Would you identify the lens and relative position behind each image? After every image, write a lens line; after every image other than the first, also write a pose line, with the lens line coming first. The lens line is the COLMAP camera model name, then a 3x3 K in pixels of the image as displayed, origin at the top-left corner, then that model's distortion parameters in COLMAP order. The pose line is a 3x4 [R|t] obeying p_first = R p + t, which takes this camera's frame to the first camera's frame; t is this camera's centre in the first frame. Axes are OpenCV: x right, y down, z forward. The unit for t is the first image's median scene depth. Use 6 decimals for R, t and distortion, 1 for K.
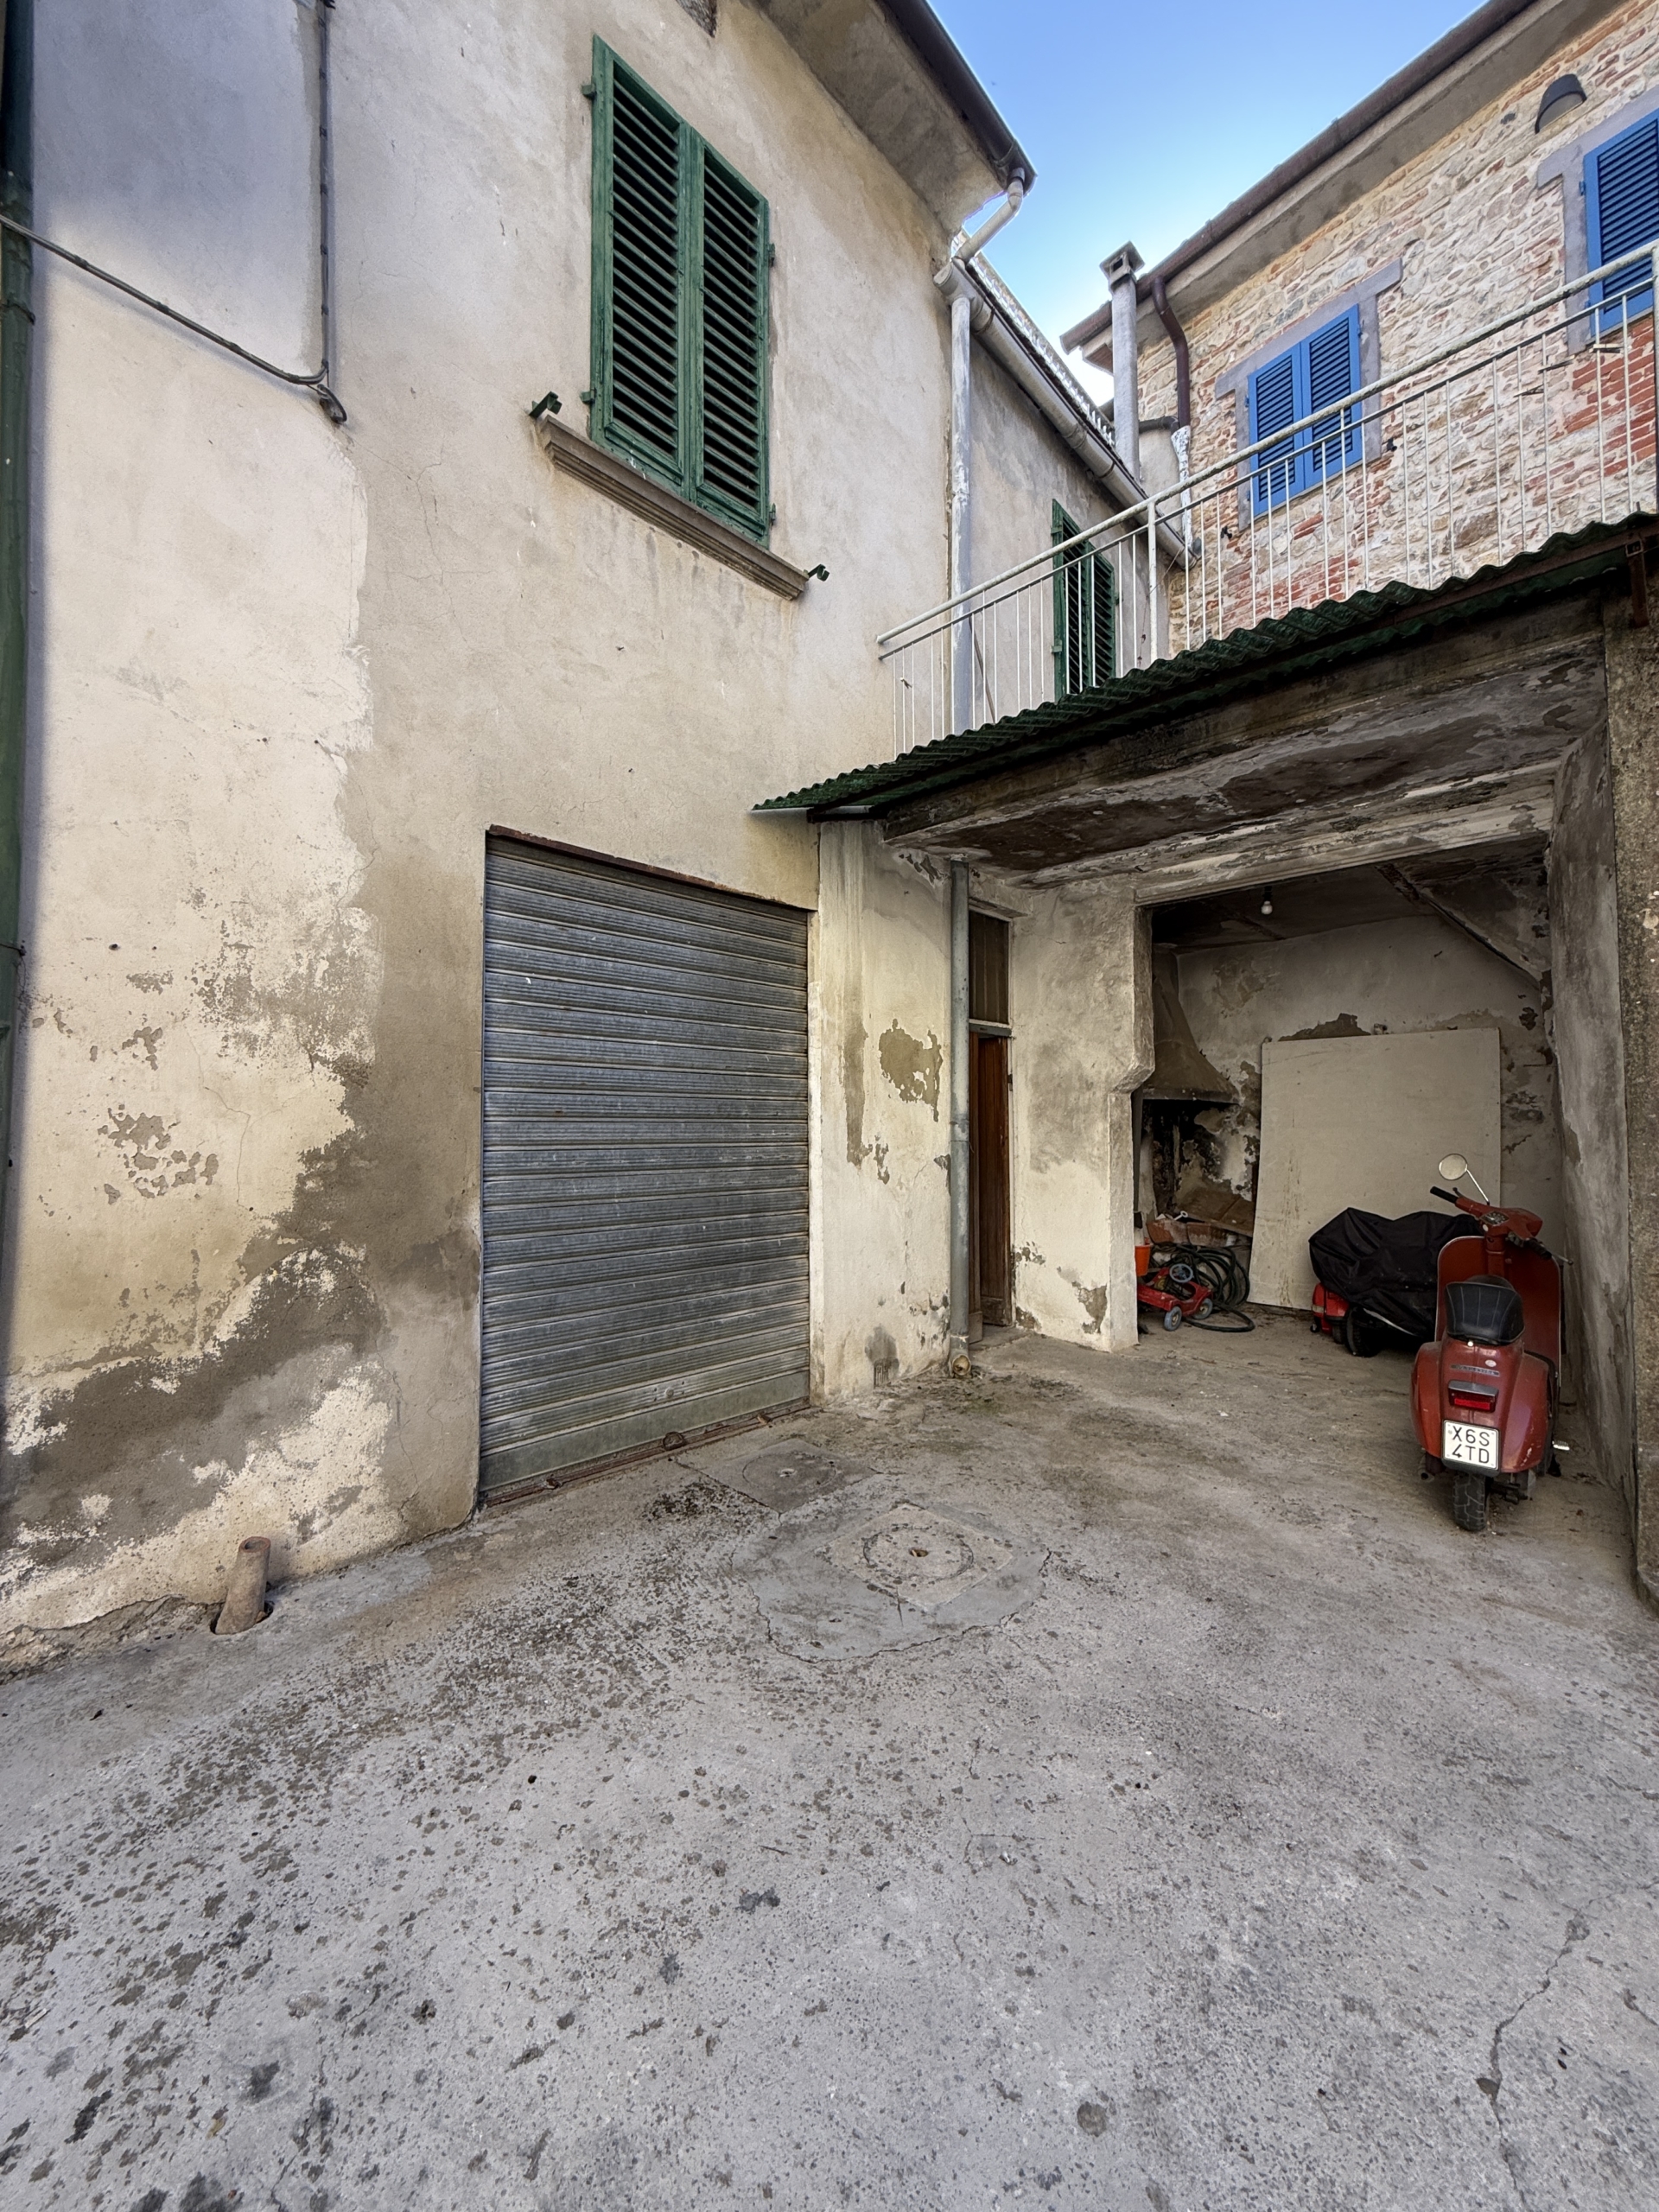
lens RADIAL K [[882.7, 0, 824.9], [0, 882.7, 1103.7], [0, 0, 1]] dist [-0.000135, -0.000055]
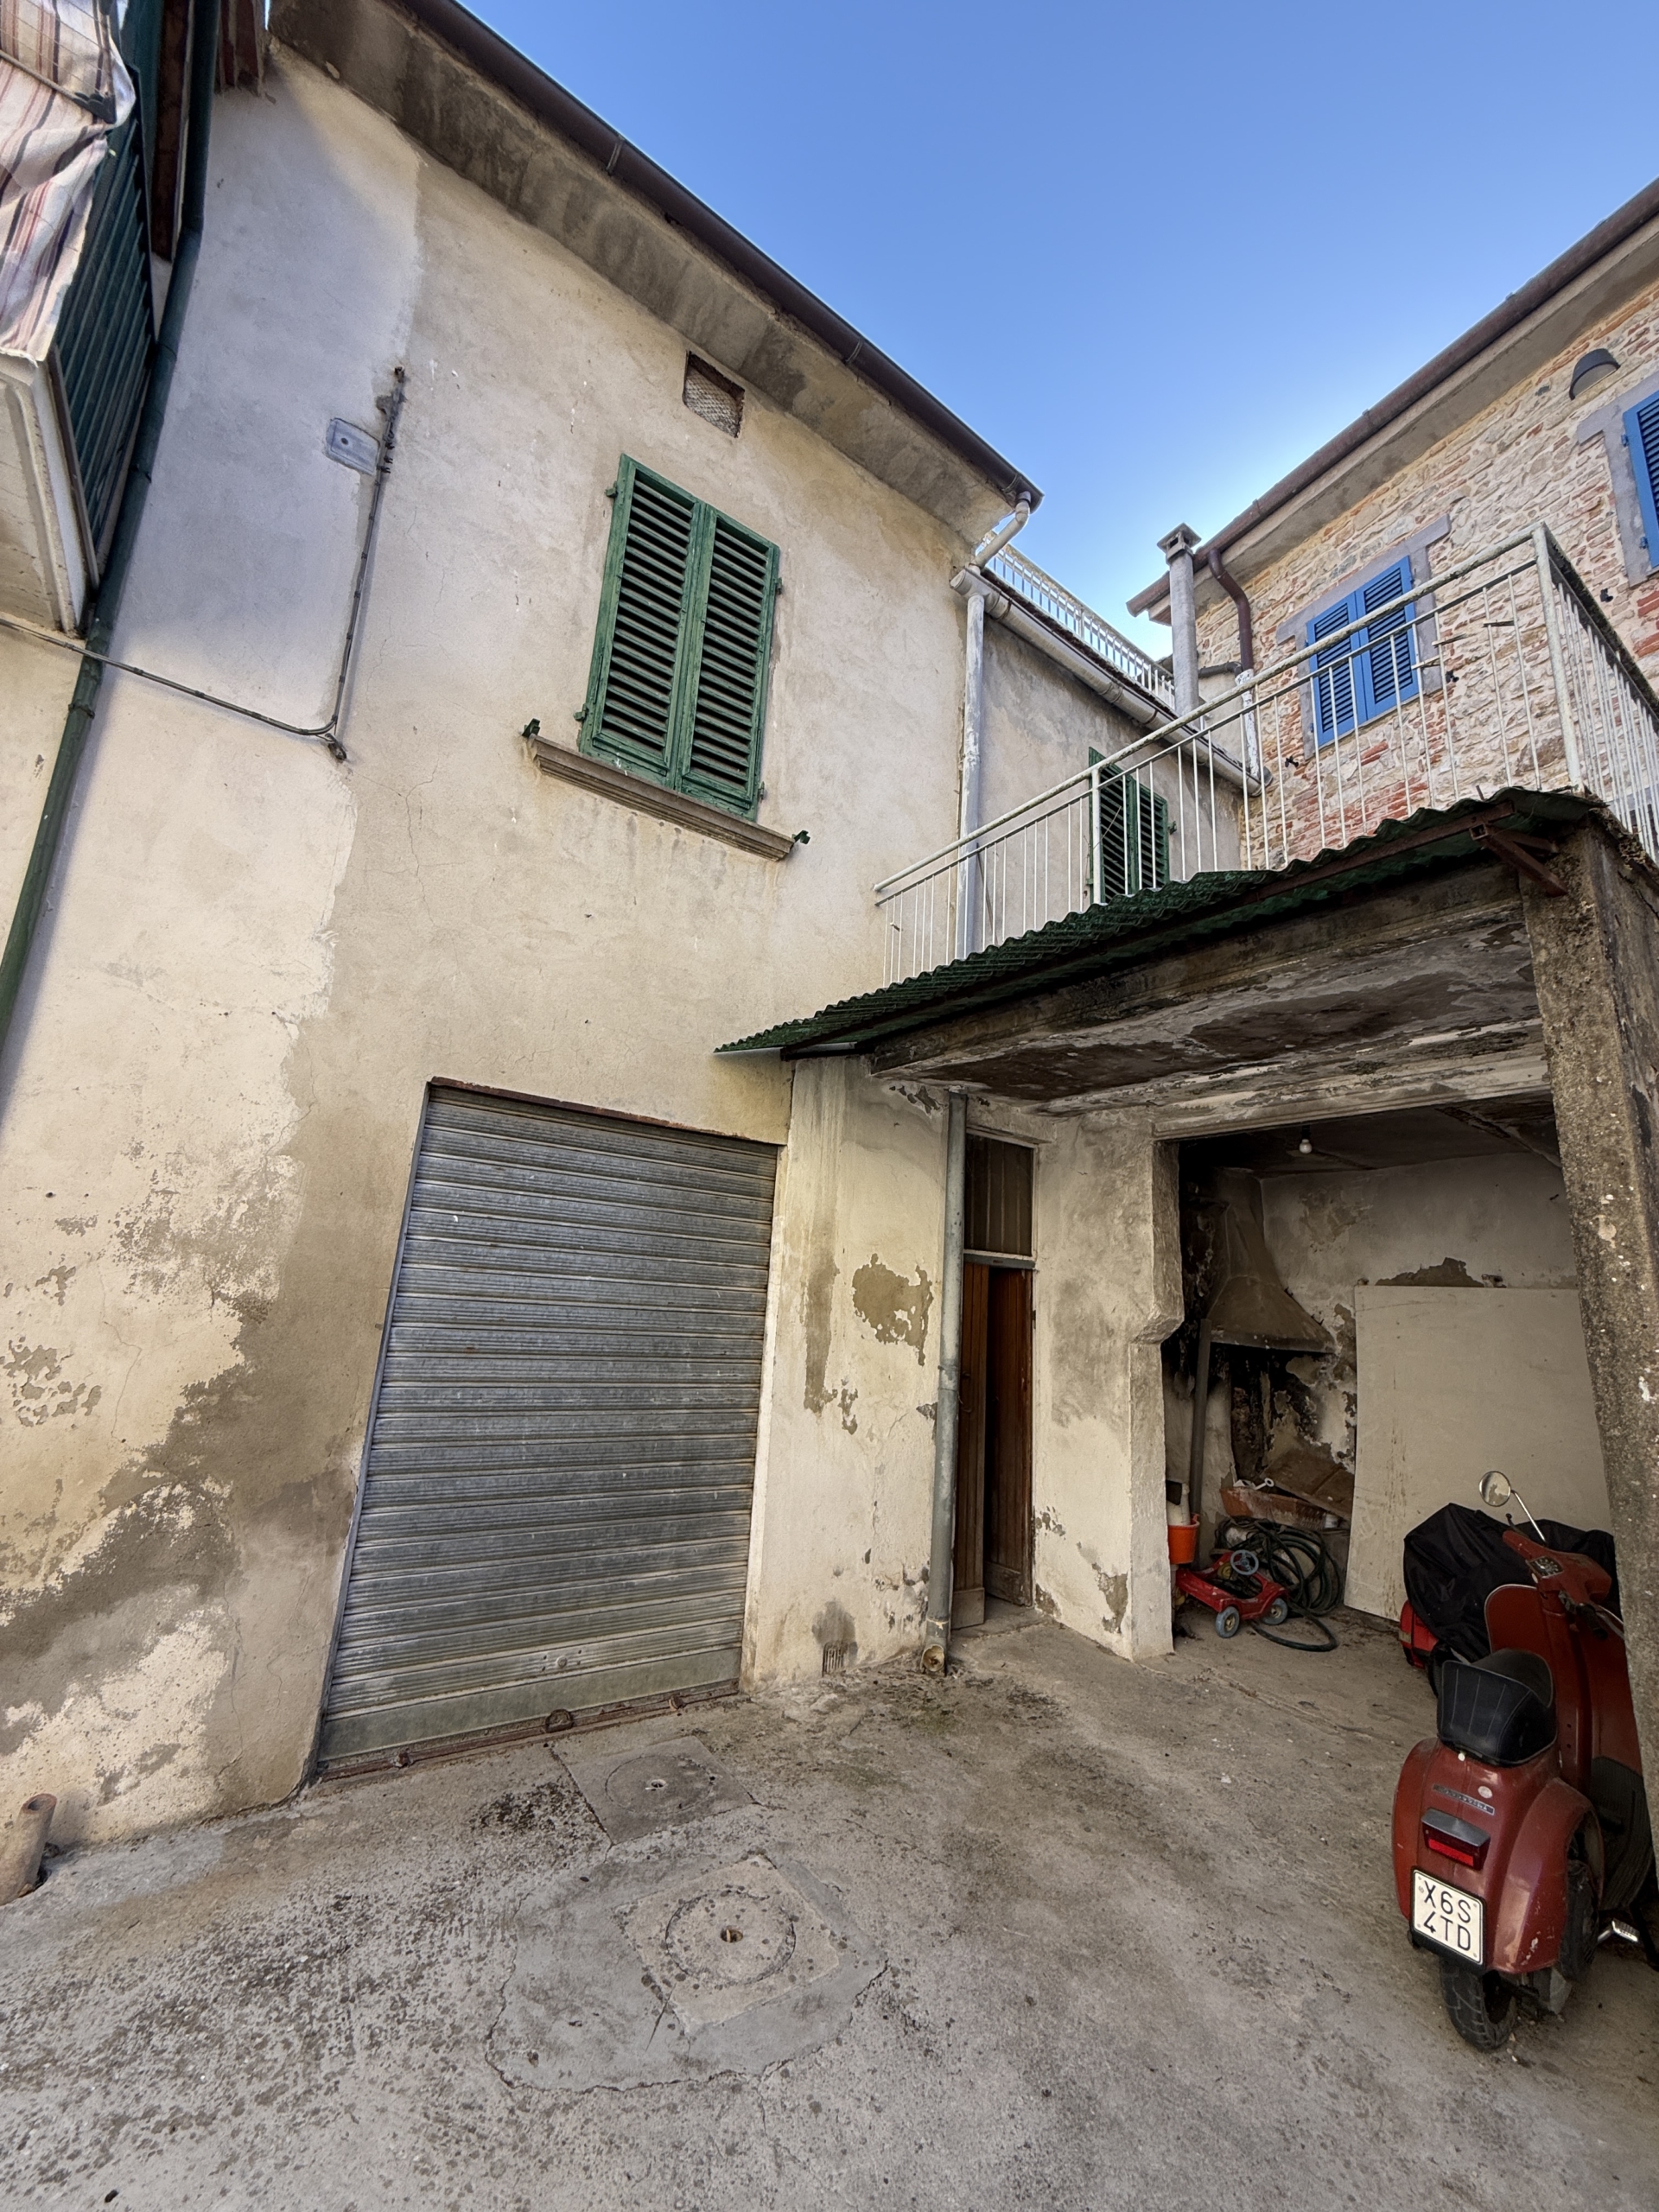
lens RADIAL K [[882.7, 0, 824.9], [0, 882.7, 1103.7], [0, 0, 1]] dist [-0.000135, -0.000055]
pose [[0.981645, 0.019994, -0.189668, 0.252048], [-0.057364, 0.979392, -0.193650, -0.082008], [0.181887, 0.200976, 0.962562, 0.035375]]
